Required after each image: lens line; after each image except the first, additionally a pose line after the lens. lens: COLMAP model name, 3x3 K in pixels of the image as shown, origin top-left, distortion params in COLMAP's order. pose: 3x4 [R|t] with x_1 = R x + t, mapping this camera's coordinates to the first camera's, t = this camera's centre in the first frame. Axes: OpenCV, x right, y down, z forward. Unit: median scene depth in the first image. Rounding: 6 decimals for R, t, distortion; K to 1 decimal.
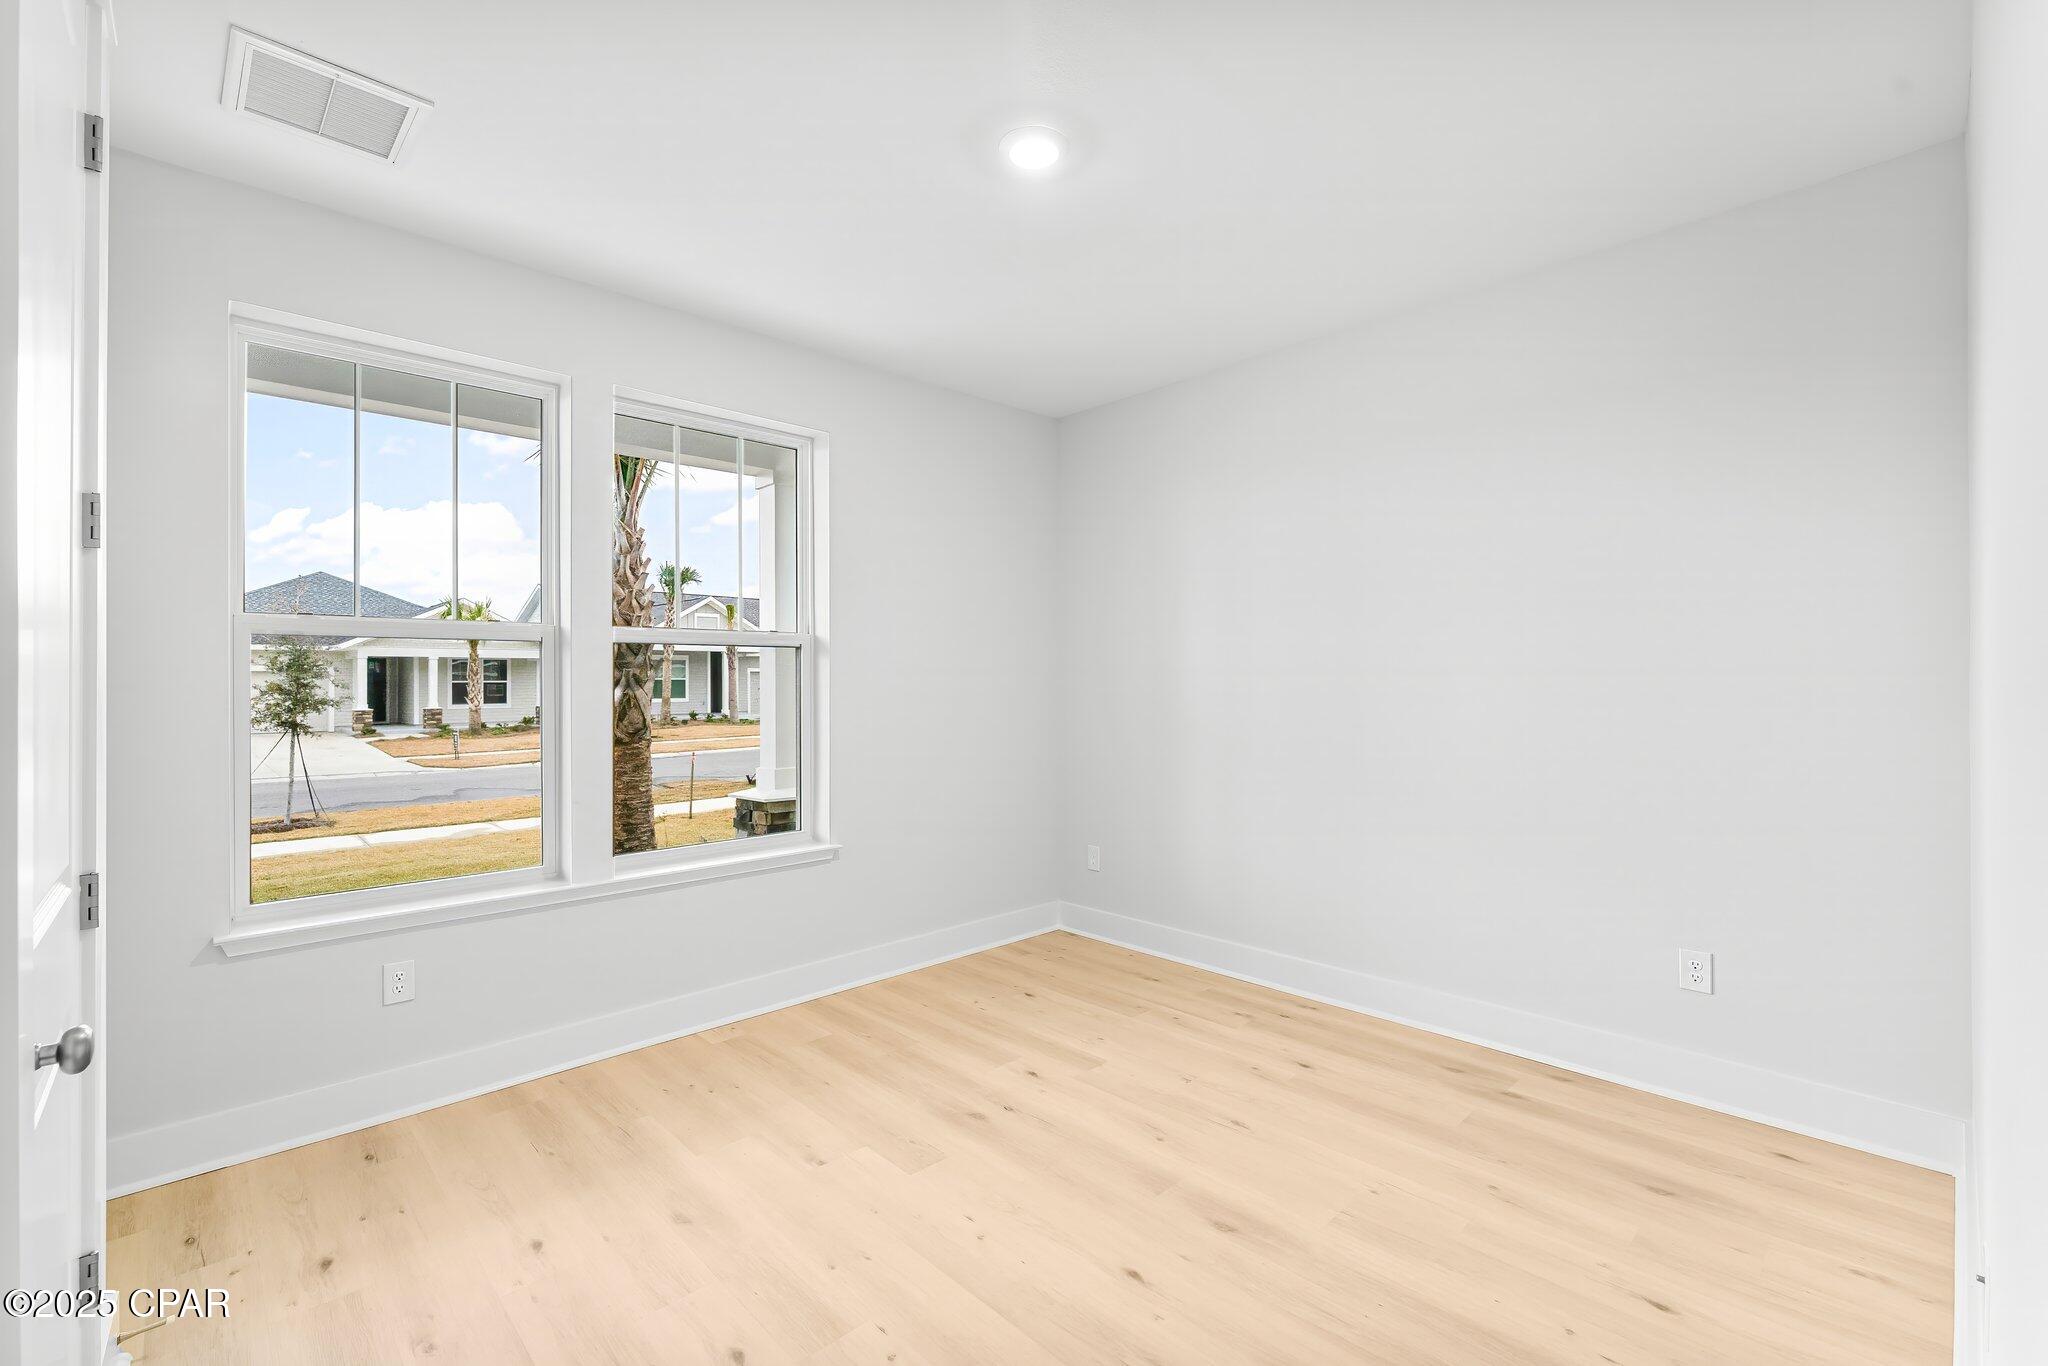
lens RADIAL K [[877.4, 0, 1023.7], [0, 877.4, 679.9], [0, 0, 1]] dist [-0.000765, -0.000031]
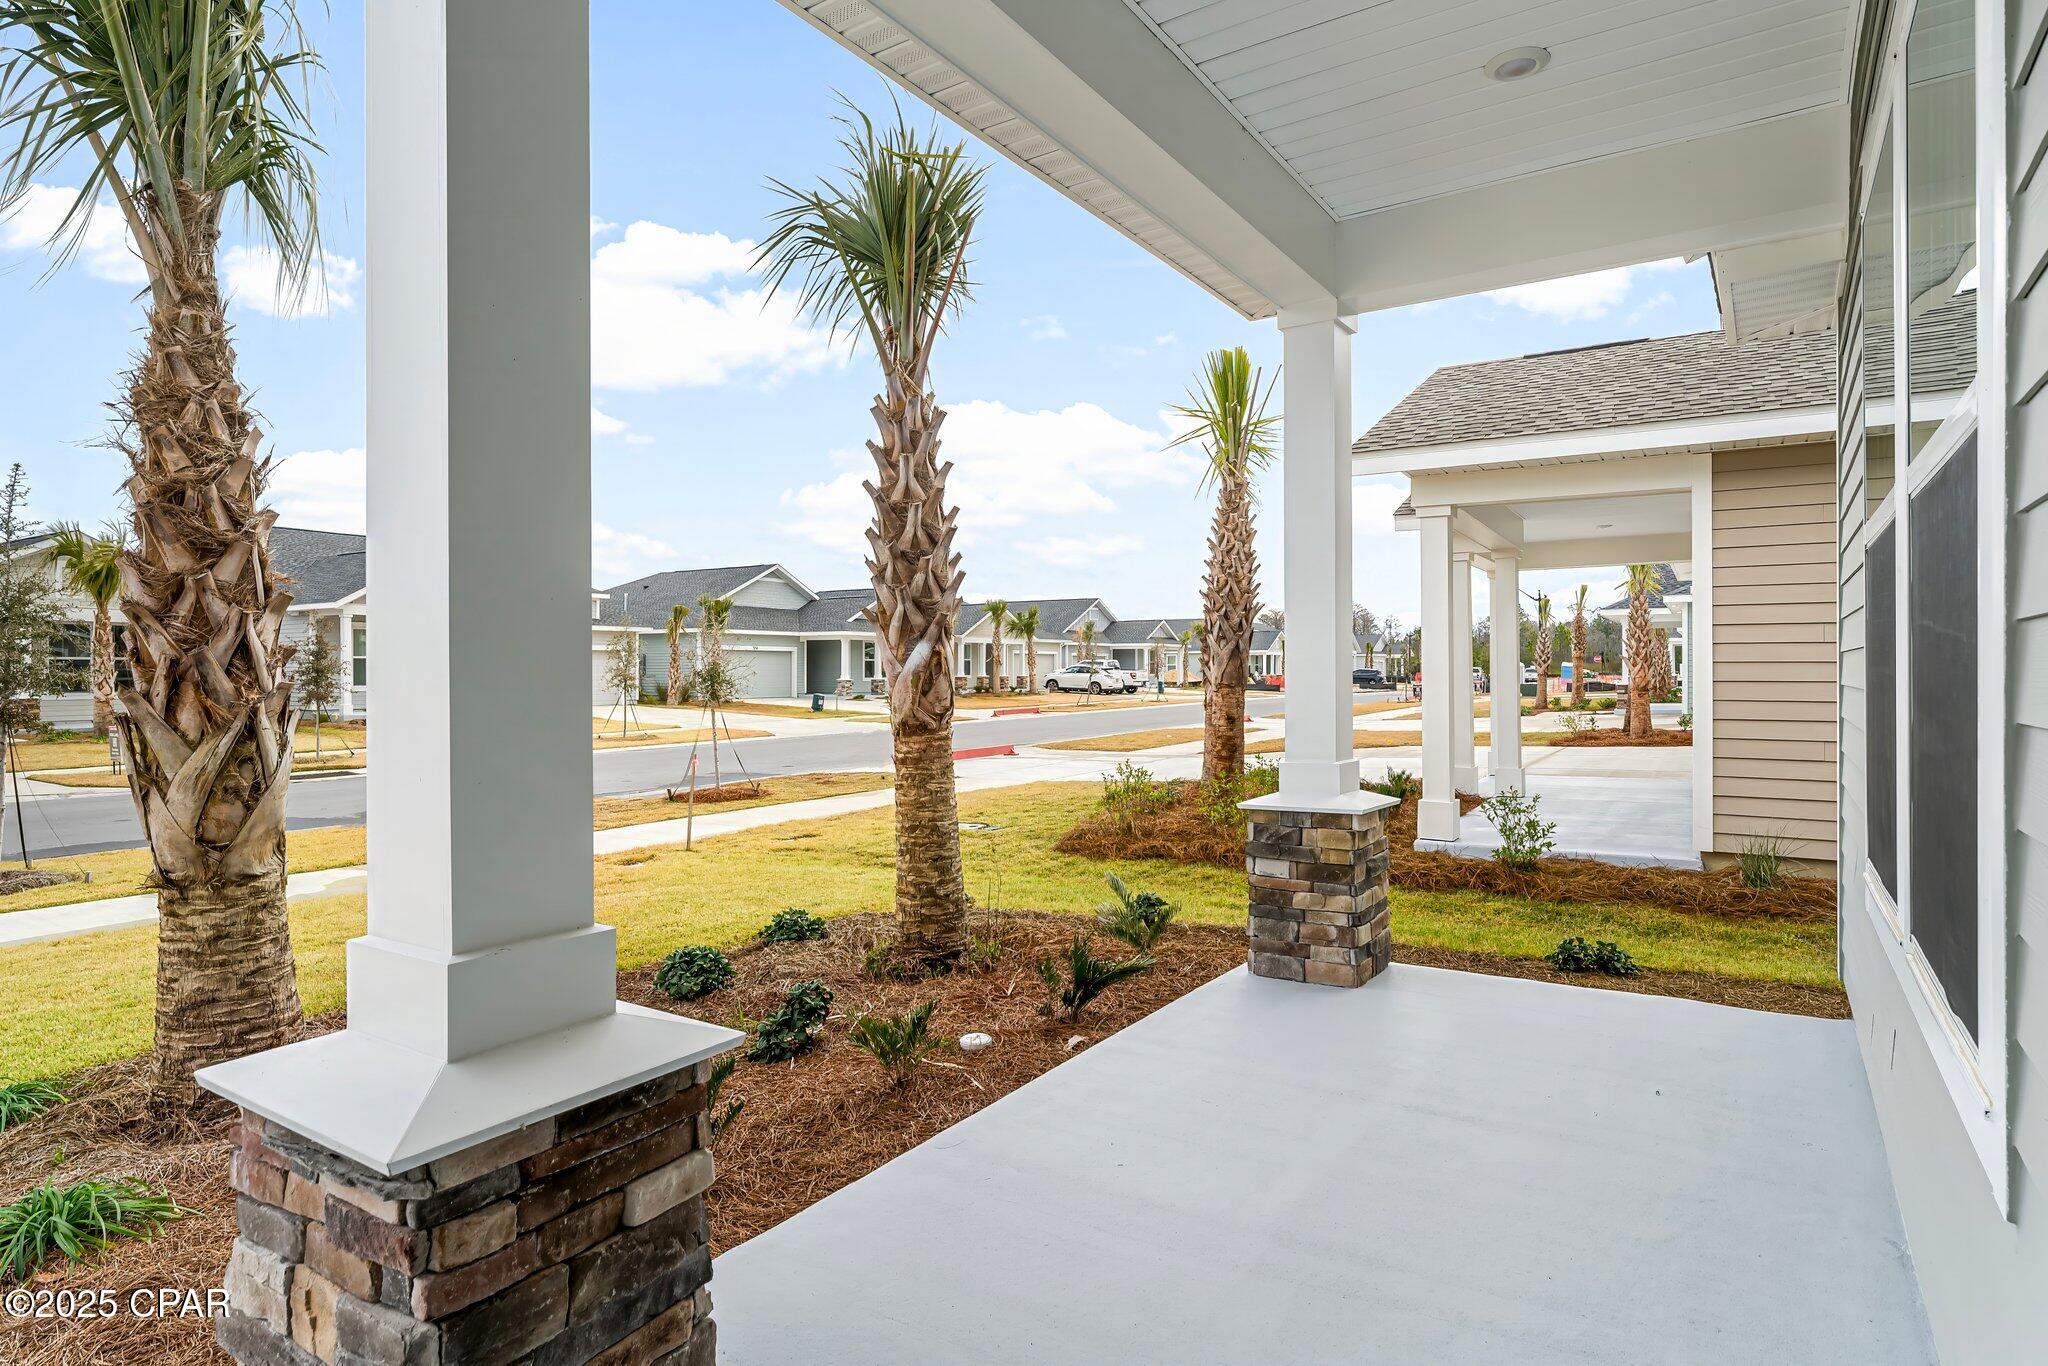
lens RADIAL K [[1092.5, 0, 1026.8], [0, 1092.5, 682.0], [0, 0, 1]] dist [-0.004425, 0.003874]
pose [[0.974020, -0.003747, 0.226429, -0.560146], [-0.000206, 0.999848, 0.017430, 0.023524], [-0.226460, -0.017024, 0.973872, 0.218509]]
